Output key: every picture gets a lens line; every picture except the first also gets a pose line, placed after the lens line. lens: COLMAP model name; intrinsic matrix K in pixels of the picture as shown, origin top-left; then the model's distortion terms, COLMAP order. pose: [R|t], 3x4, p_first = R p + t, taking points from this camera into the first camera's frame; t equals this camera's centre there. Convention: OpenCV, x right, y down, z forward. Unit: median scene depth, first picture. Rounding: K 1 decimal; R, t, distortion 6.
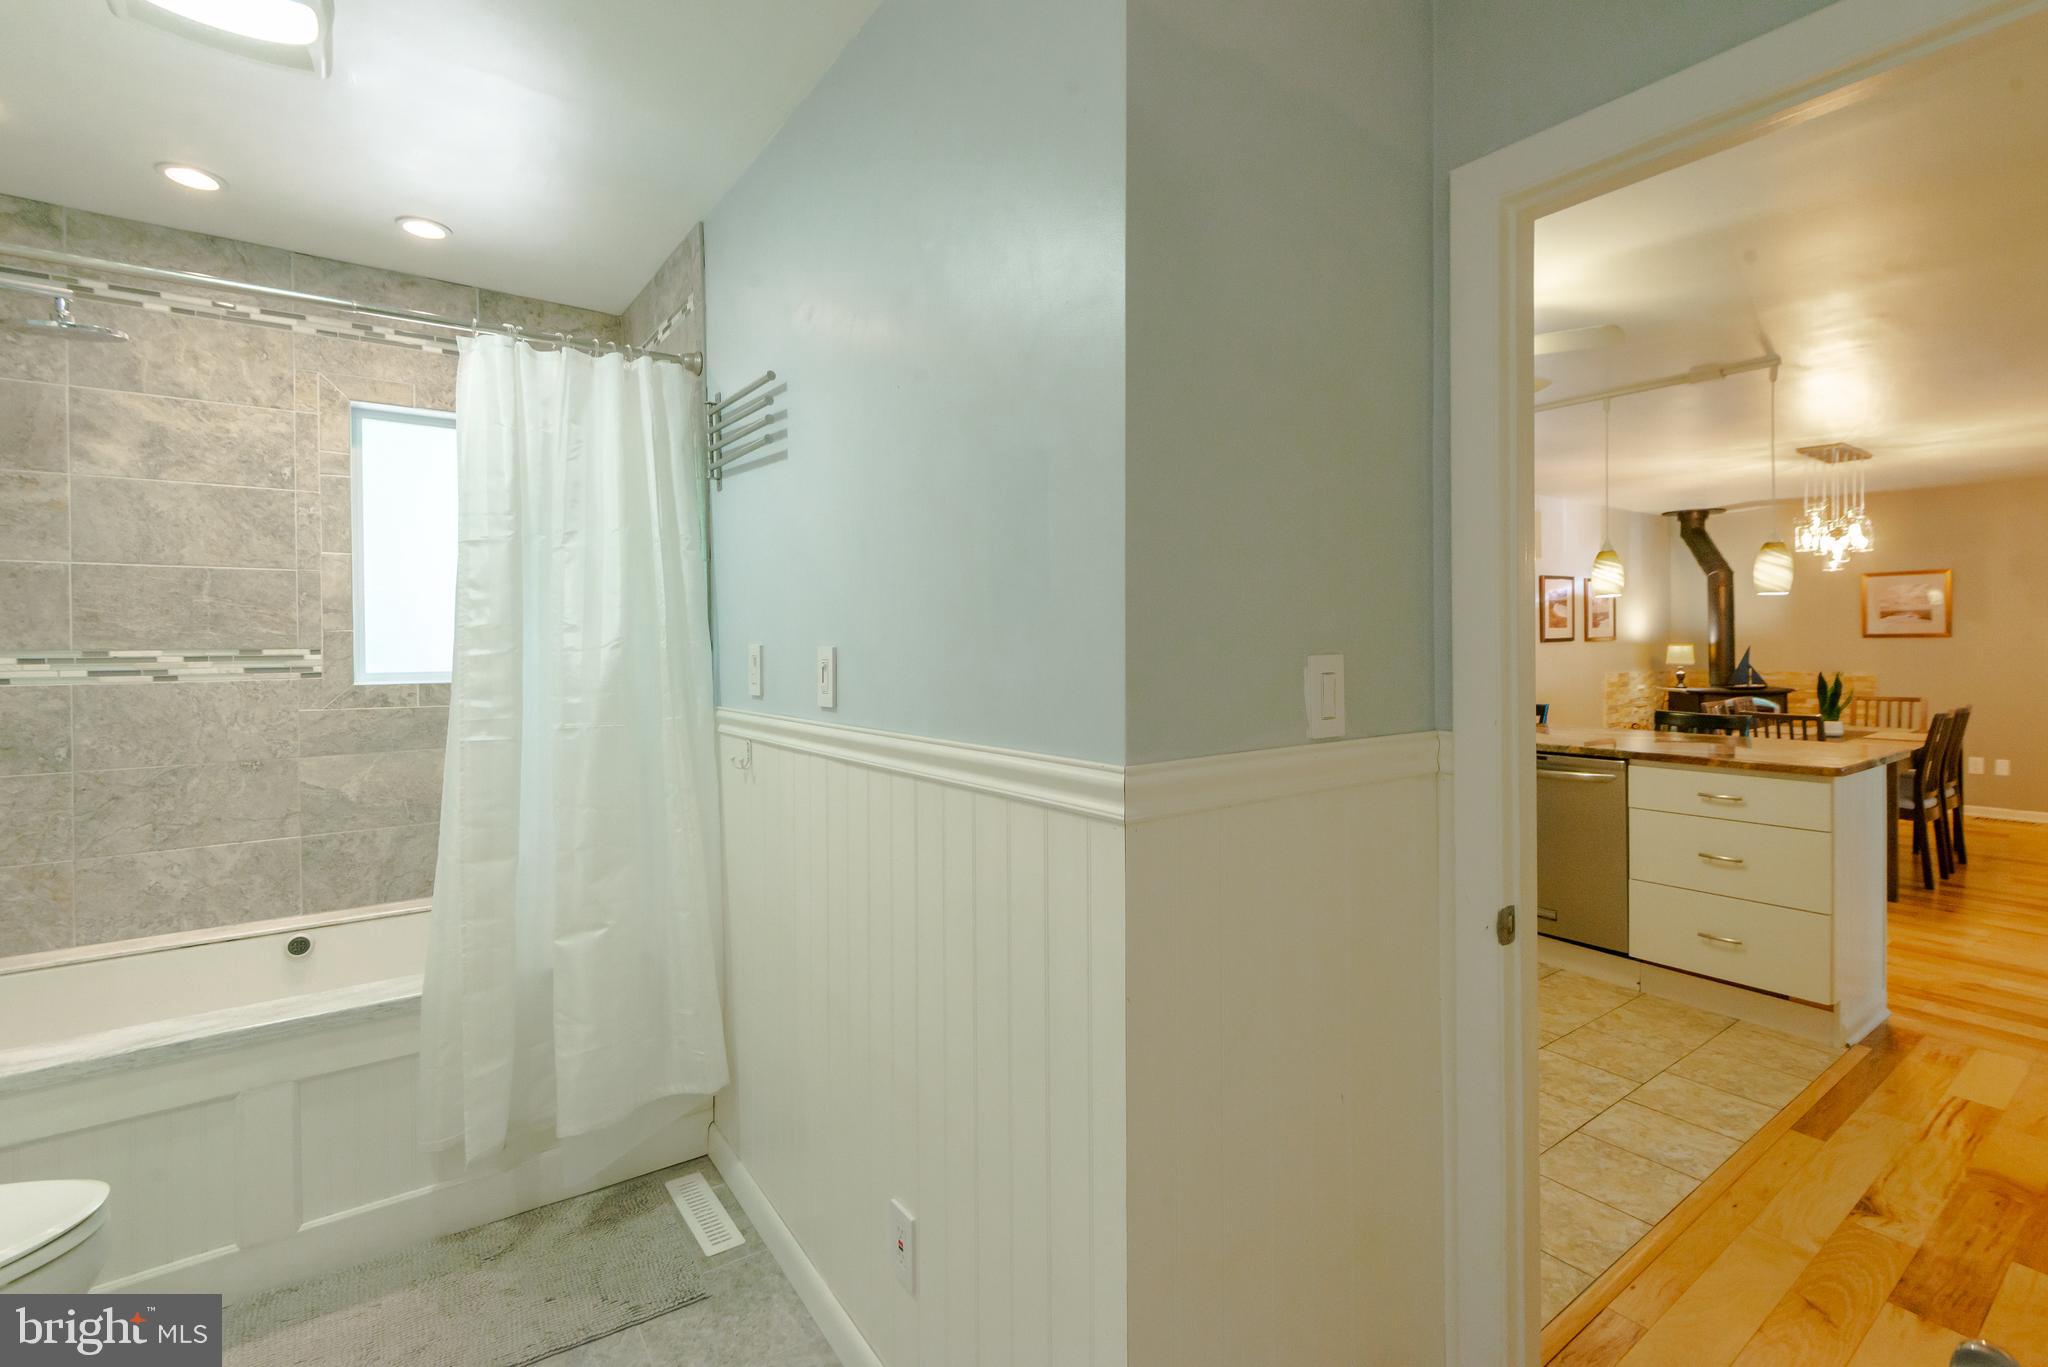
lens RADIAL K [[915.3, 0, 1032.9], [0, 915.3, 652.7], [0, 0, 1]] dist [0.001734, -0.000440]
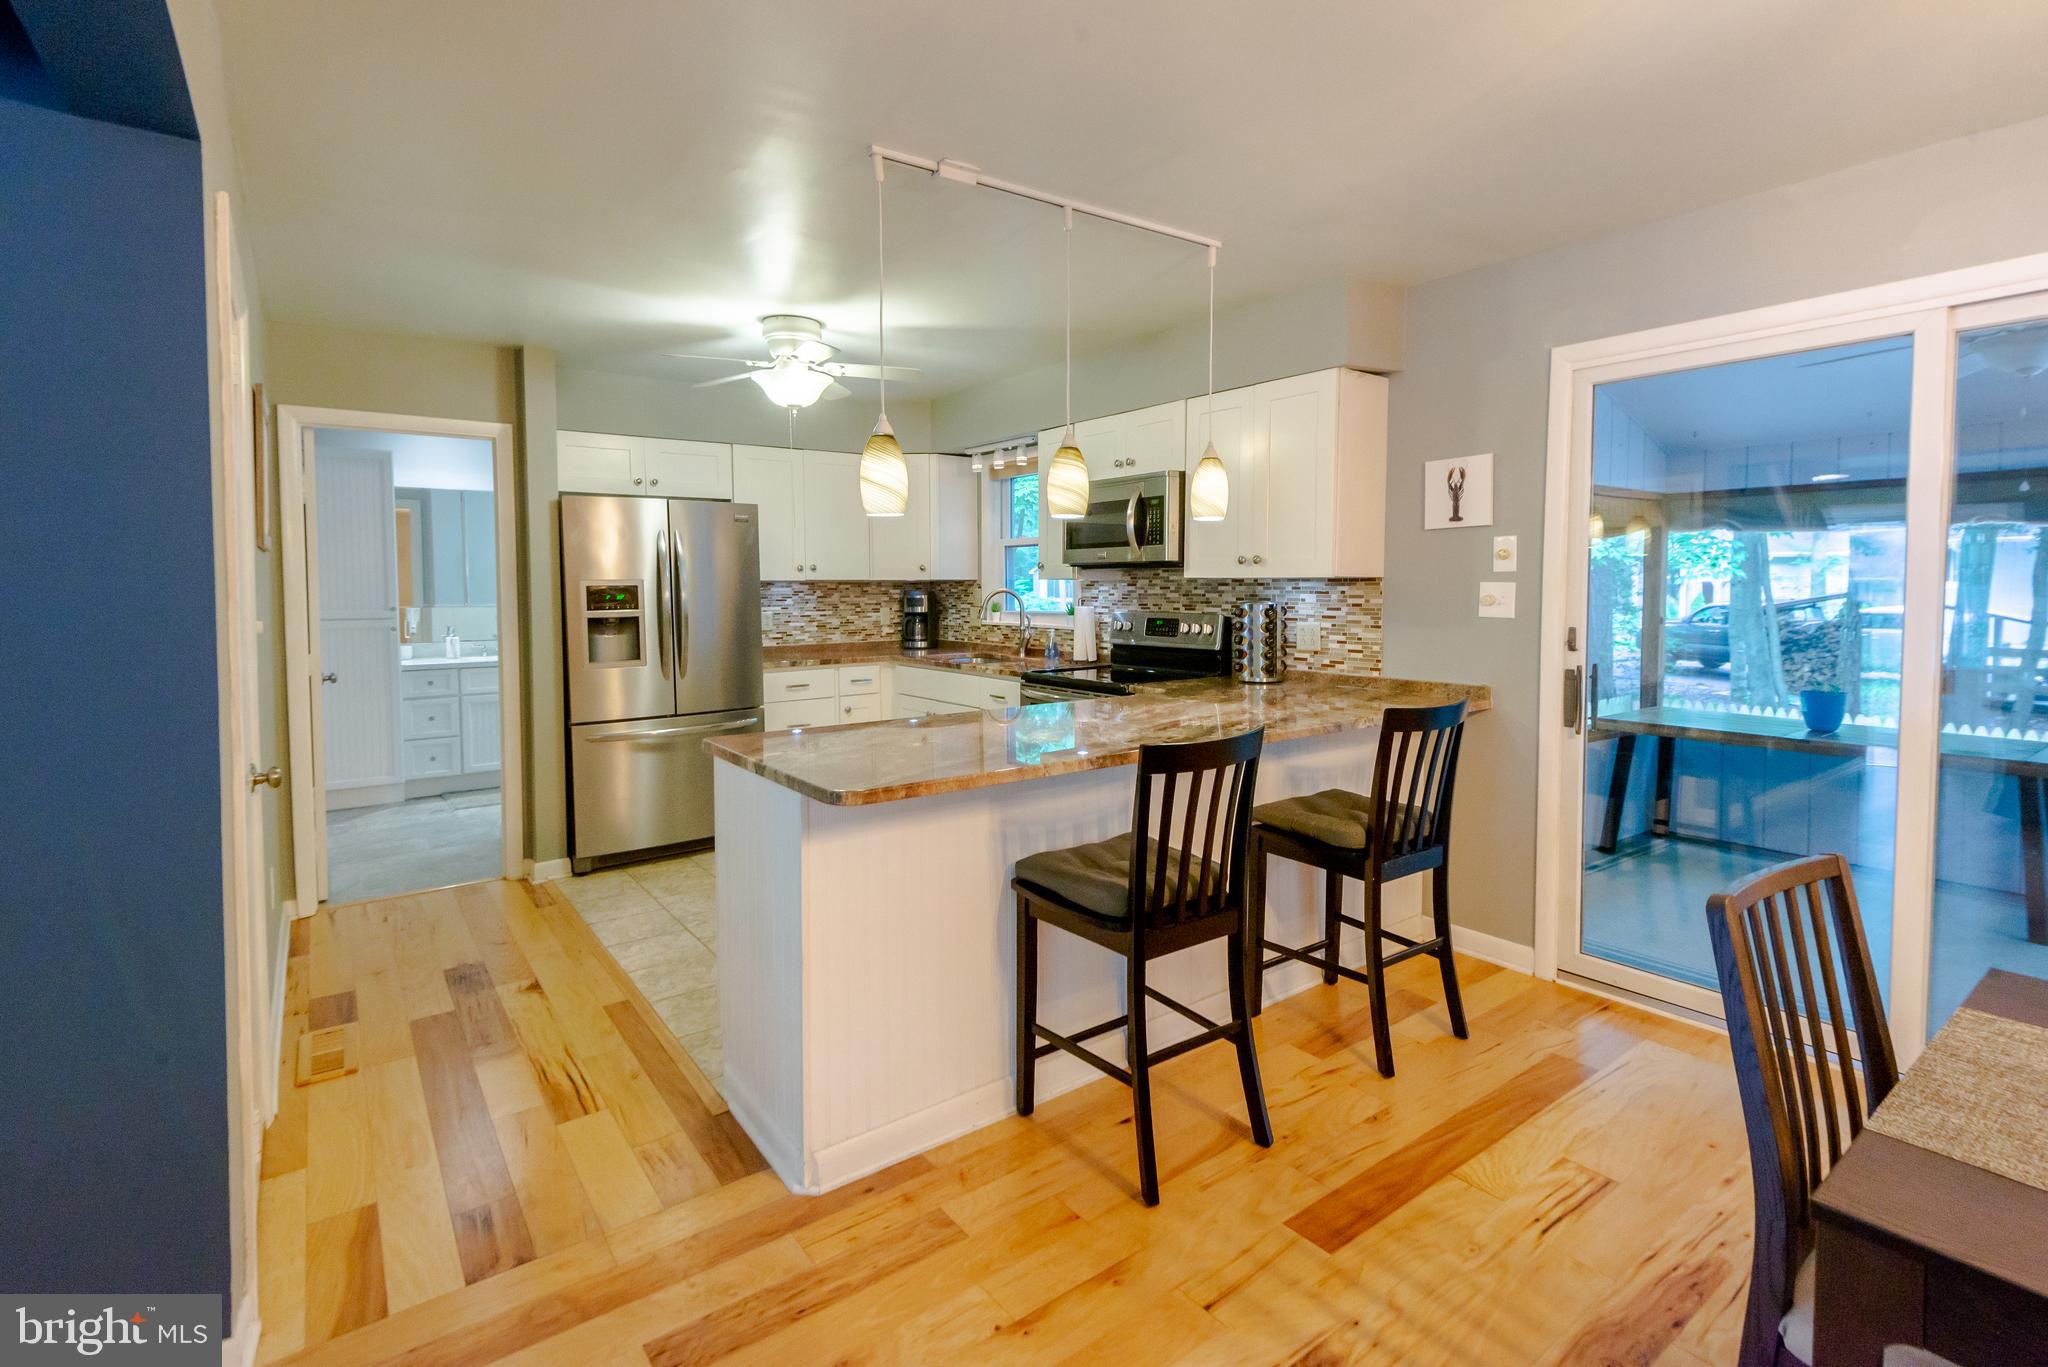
lens RADIAL K [[959.1, 0, 1049.3], [0, 959.1, 631.9], [0, 0, 1]] dist [0.022695, -0.001105]
pose [[0.017760, 0.056284, -0.998257, 0.831937], [-0.005274, 0.998406, 0.056199, -0.011196], [0.999828, 0.004266, 0.018028, 0.615234]]
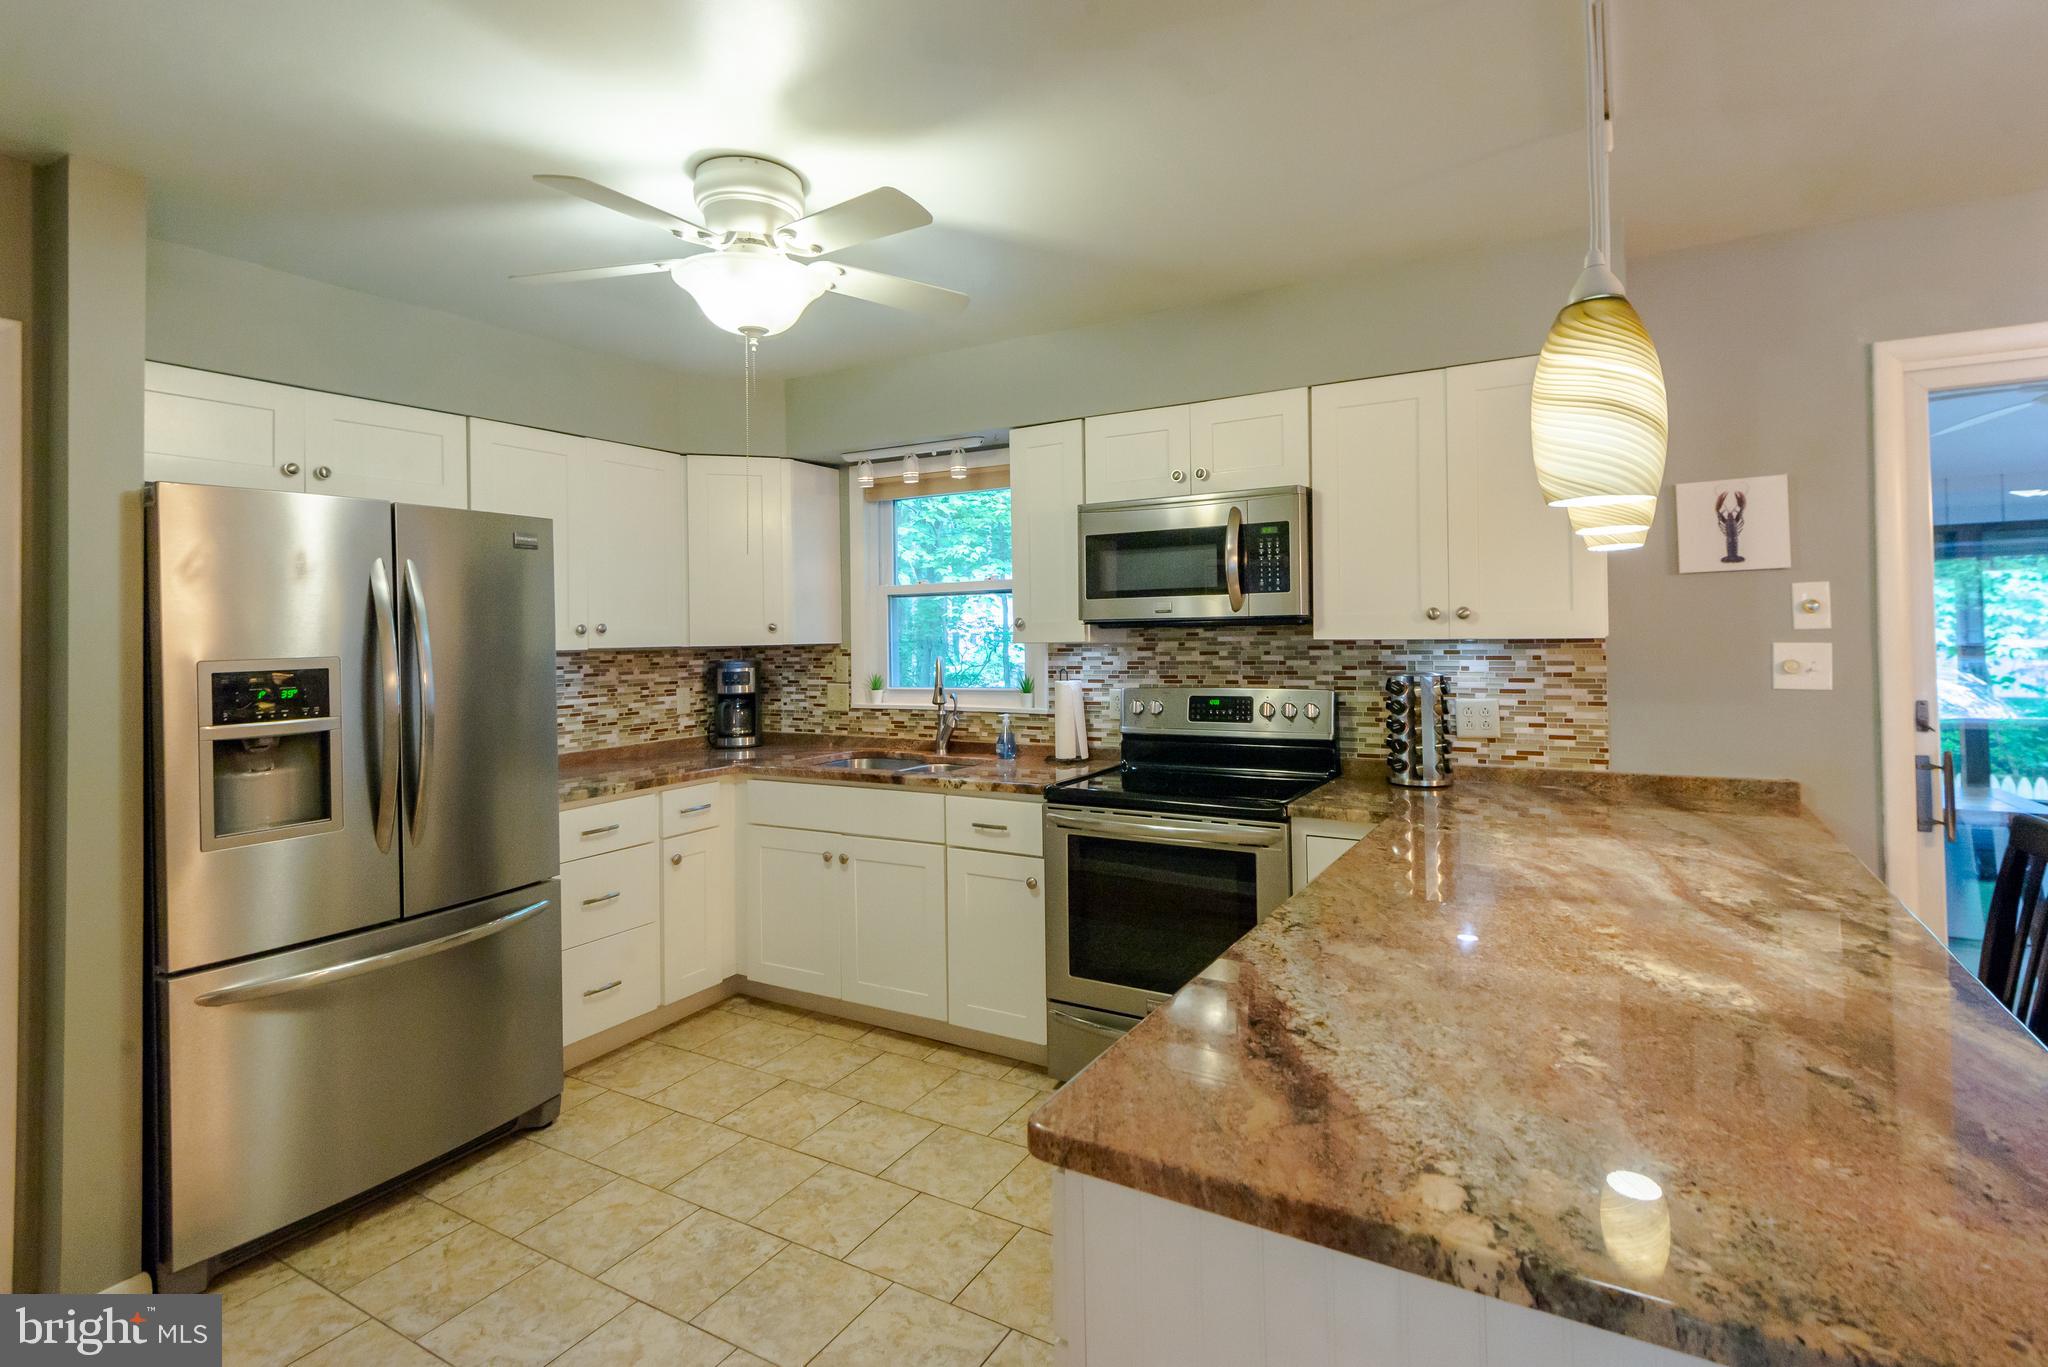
lens RADIAL K [[989.8, 0, 1047.3], [0, 989.8, 620.9], [0, 0, 1]] dist [0.042235, -0.034248]
pose [[0.410665, -0.012976, -0.911694, 0.557717], [0.005150, 0.999916, -0.011912, -0.015758], [0.911772, 0.000196, 0.410697, 0.411733]]
